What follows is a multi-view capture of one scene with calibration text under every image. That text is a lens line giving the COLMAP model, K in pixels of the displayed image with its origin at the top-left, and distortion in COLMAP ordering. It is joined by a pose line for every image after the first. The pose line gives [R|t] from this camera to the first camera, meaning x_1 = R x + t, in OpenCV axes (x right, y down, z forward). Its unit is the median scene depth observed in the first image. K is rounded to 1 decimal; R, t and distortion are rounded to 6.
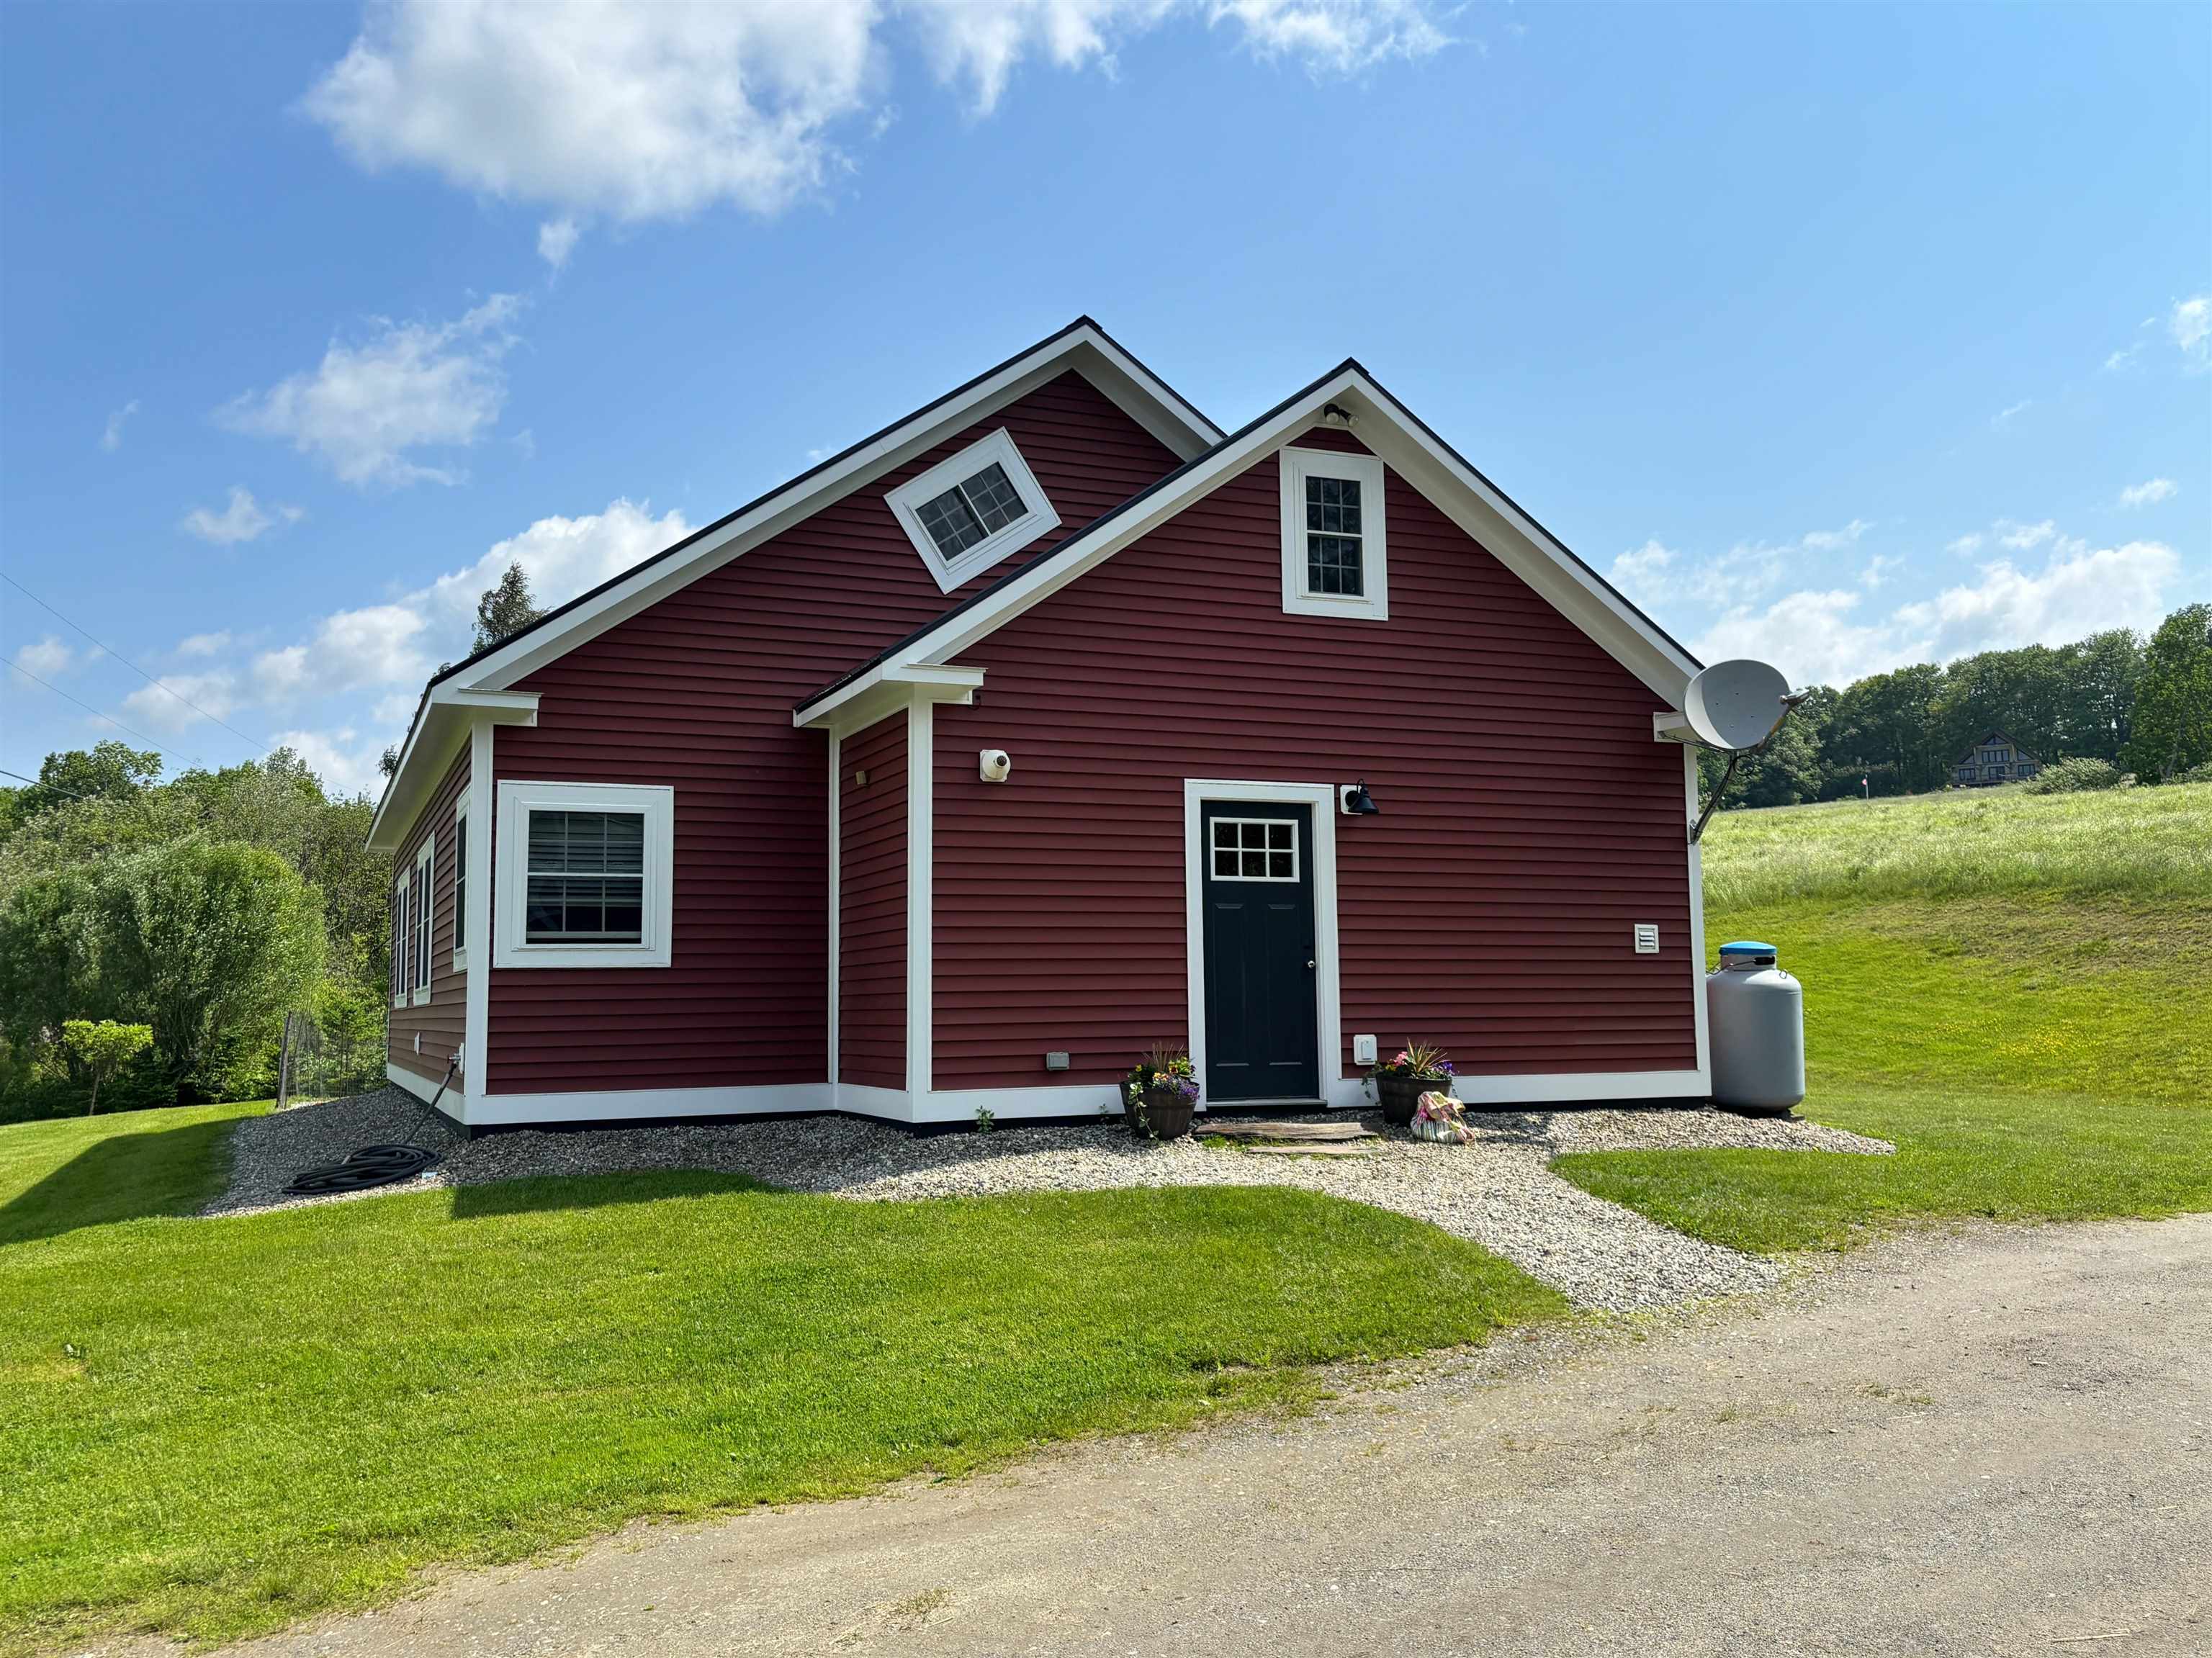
lens RADIAL K [[1808.7, 0, 1105.3], [0, 1808.7, 841.3], [0, 0, 1]] dist [0.038158, 0.003510]
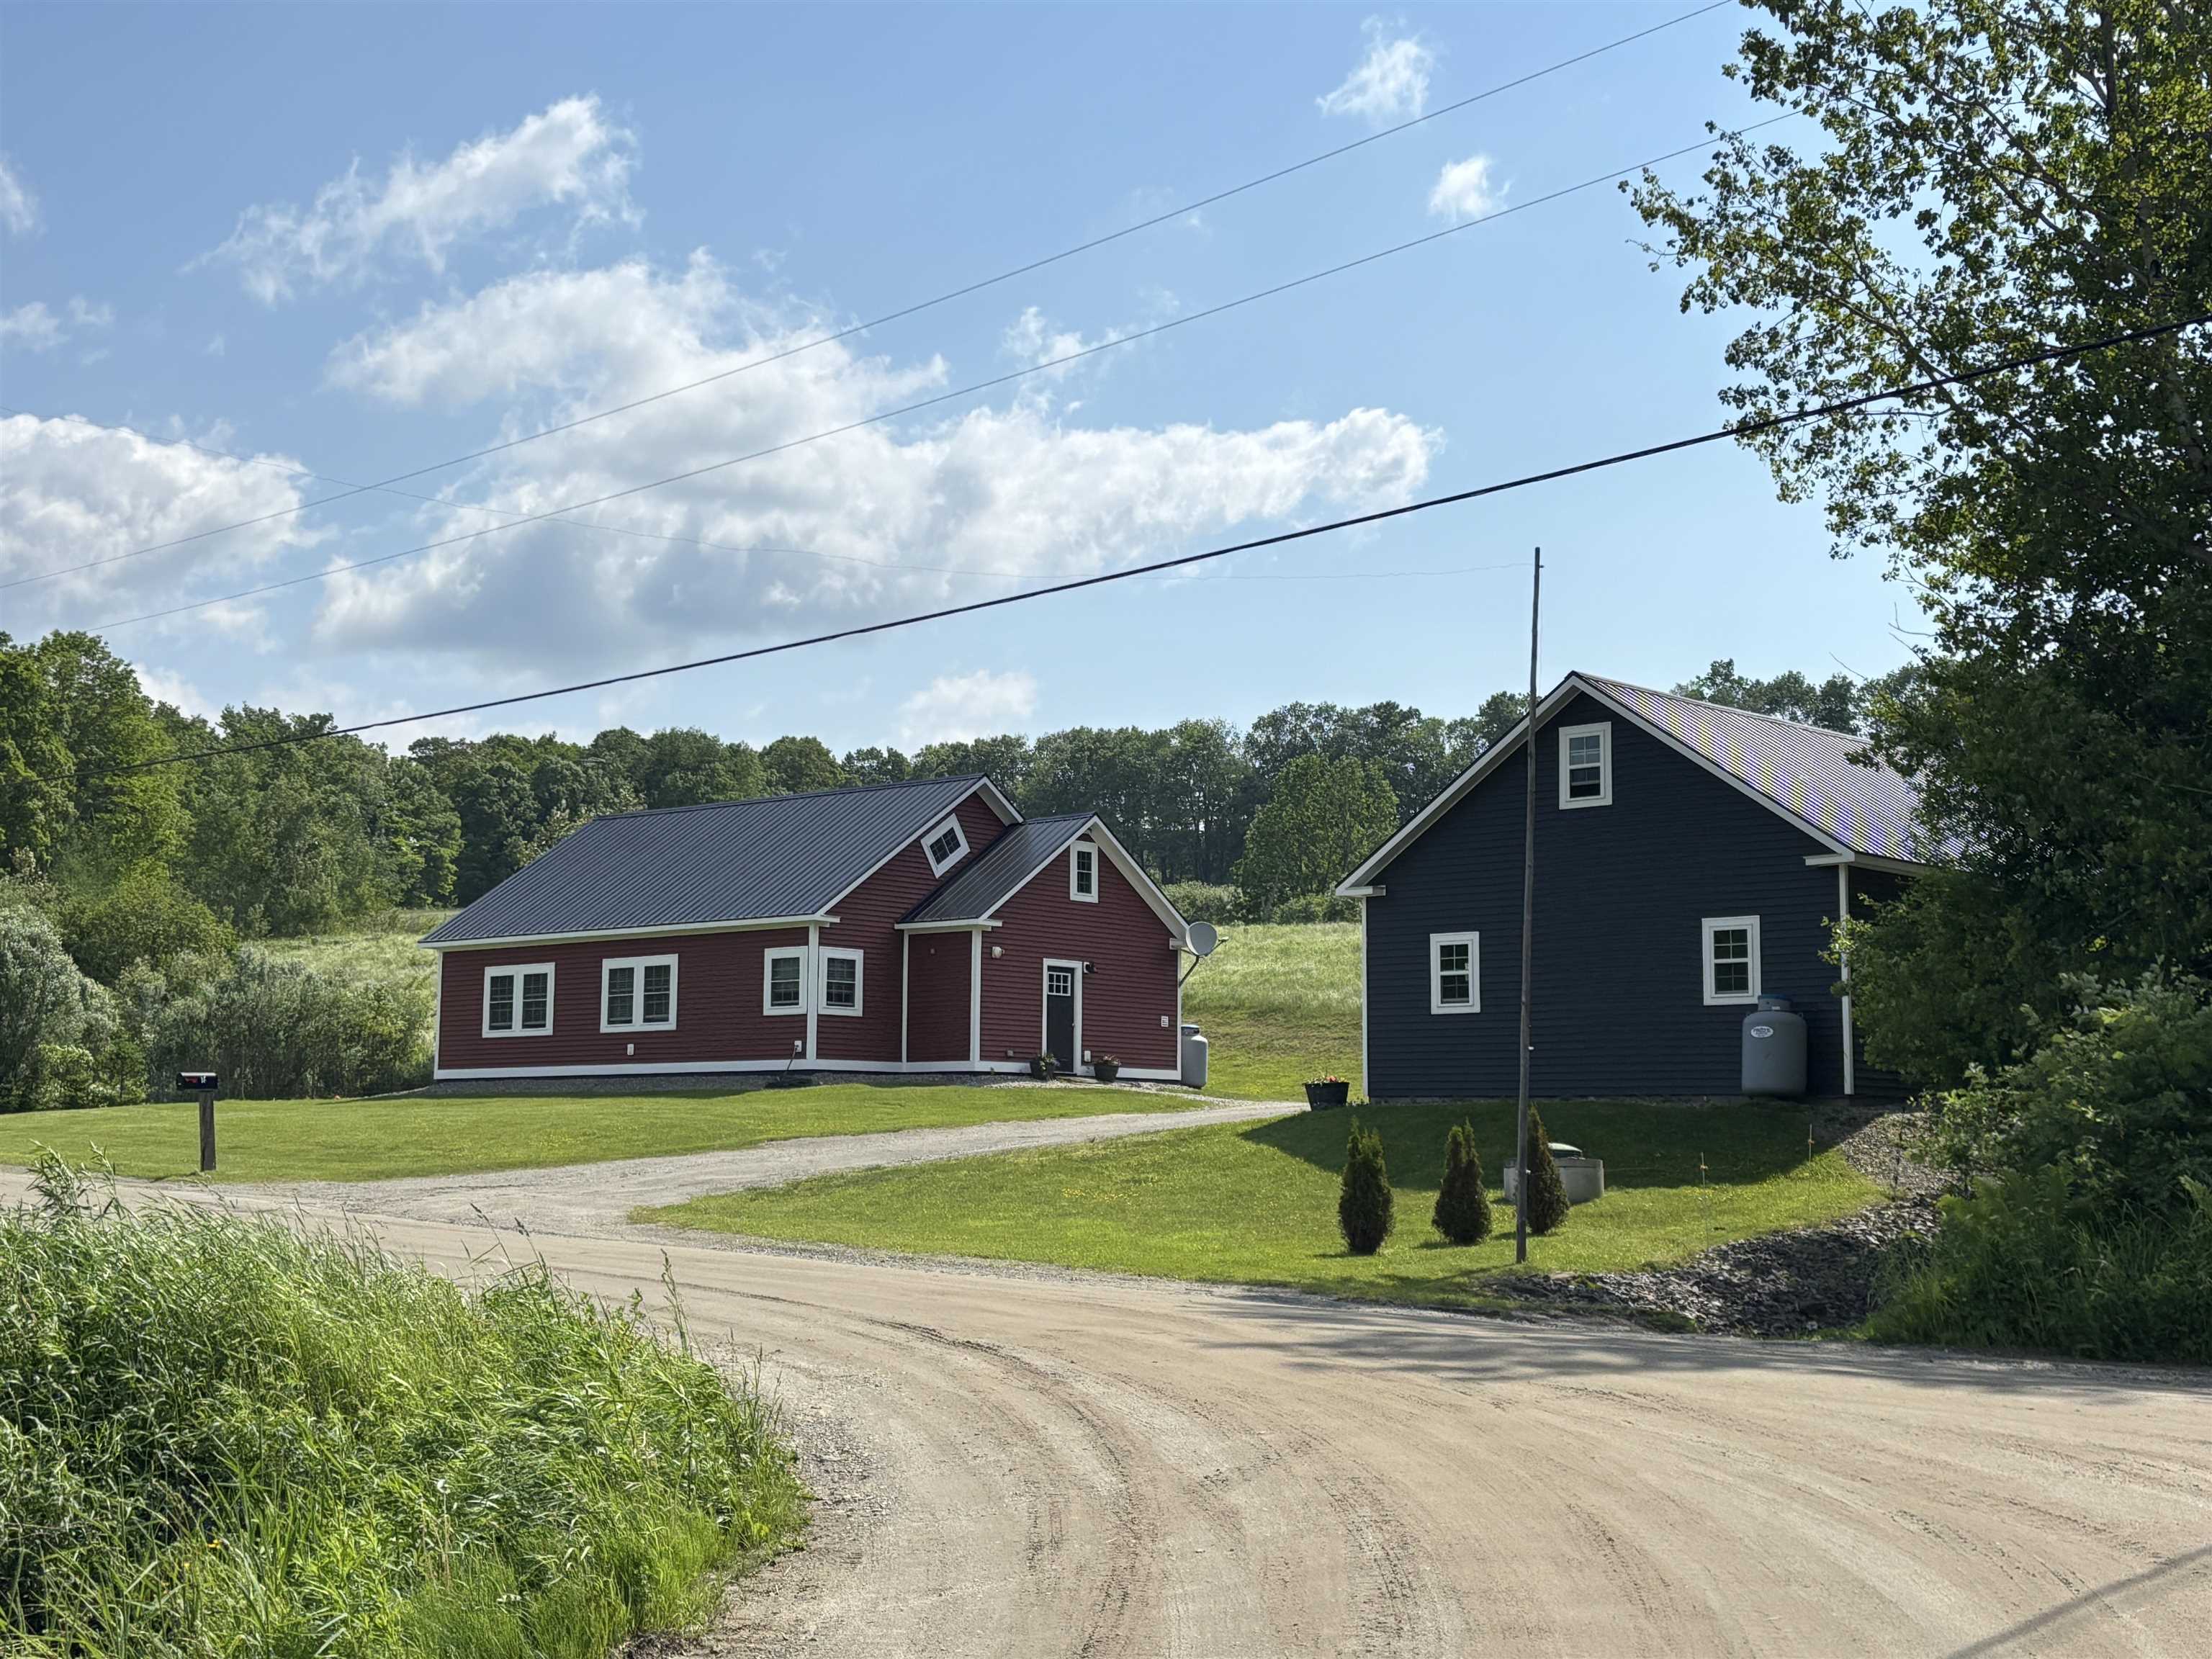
lens RADIAL K [[2825.0, 0, 1105.3], [0, 2825.0, 827.0], [0, 0, 1]] dist [0.004585, 0.000000]
pose [[0.884679, 0.071486, 0.460687, -1.836471], [-0.057790, 0.997368, -0.043788, -0.048542], [-0.462605, 0.012116, 0.886482, -2.846736]]
